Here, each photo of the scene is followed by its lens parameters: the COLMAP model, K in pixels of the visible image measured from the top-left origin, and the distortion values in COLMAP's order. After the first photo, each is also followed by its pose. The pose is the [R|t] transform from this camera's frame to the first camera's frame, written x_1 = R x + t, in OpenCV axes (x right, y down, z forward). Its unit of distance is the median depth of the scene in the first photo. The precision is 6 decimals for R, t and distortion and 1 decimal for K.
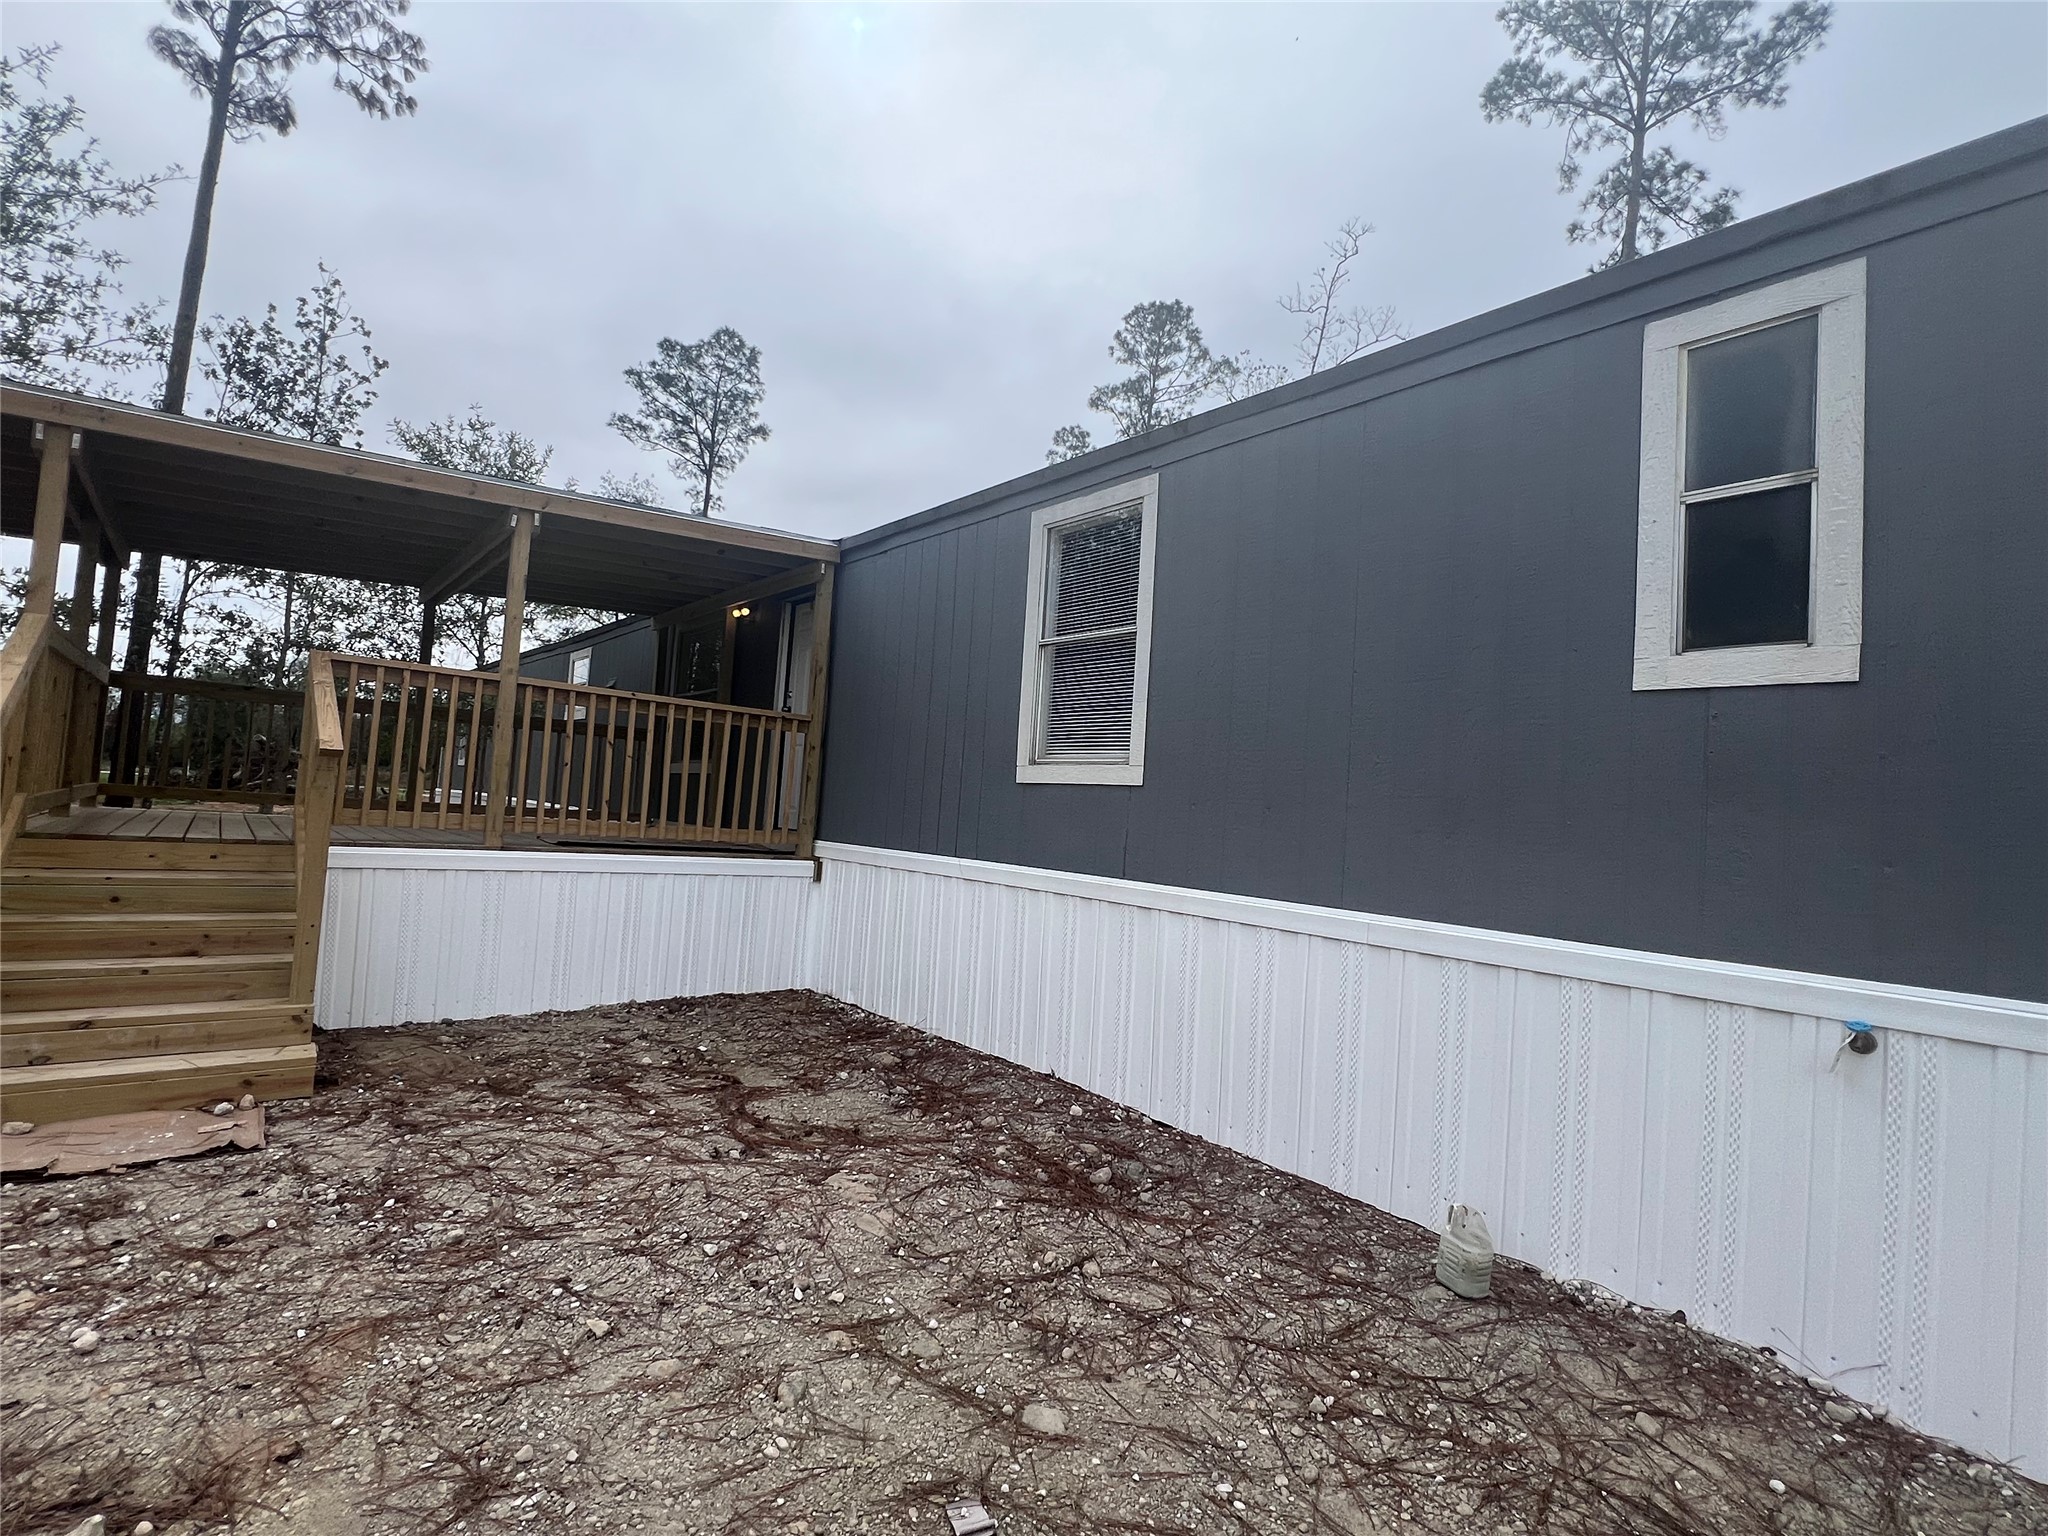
lens RADIAL K [[984.6, 0, 1024.0], [0, 984.6, 768.0], [0, 0, 1]] dist [-0.040444, 0.006761]
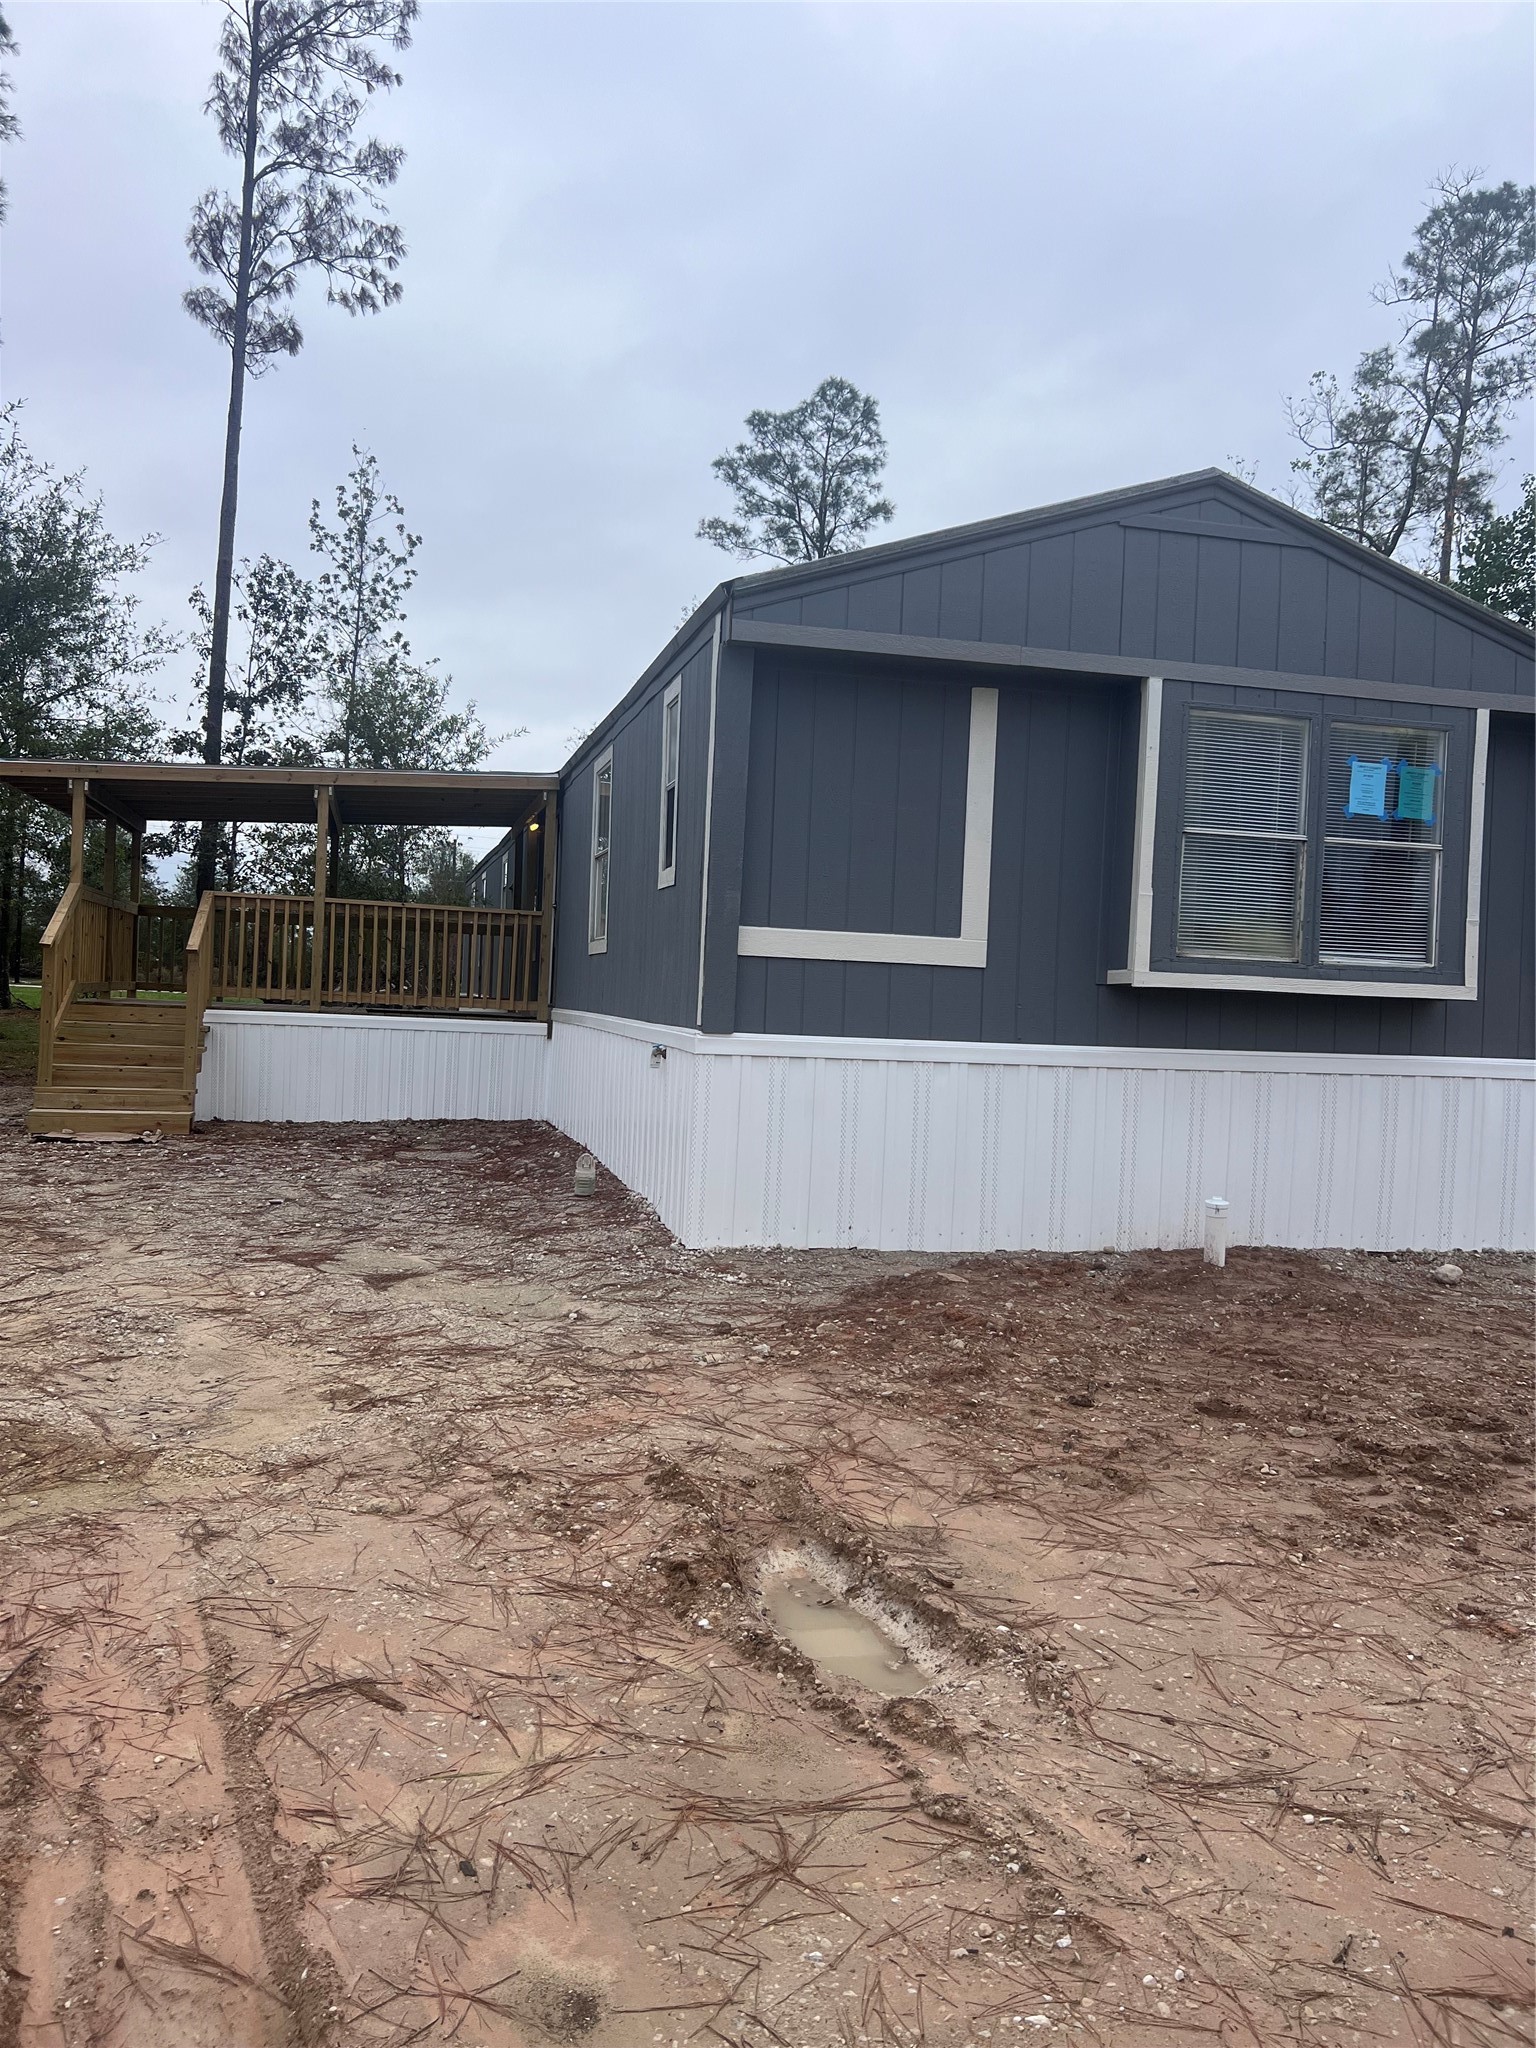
lens RADIAL K [[1623.0, 0, 768.0], [0, 1623.0, 1024.0], [0, 0, 1]] dist [-0.002183, -0.060001]
pose [[0.888136, -0.021027, -0.459099, 0.353928], [0.038717, 0.998825, 0.029153, 0.015513], [0.457946, -0.043667, 0.887907, -0.263813]]
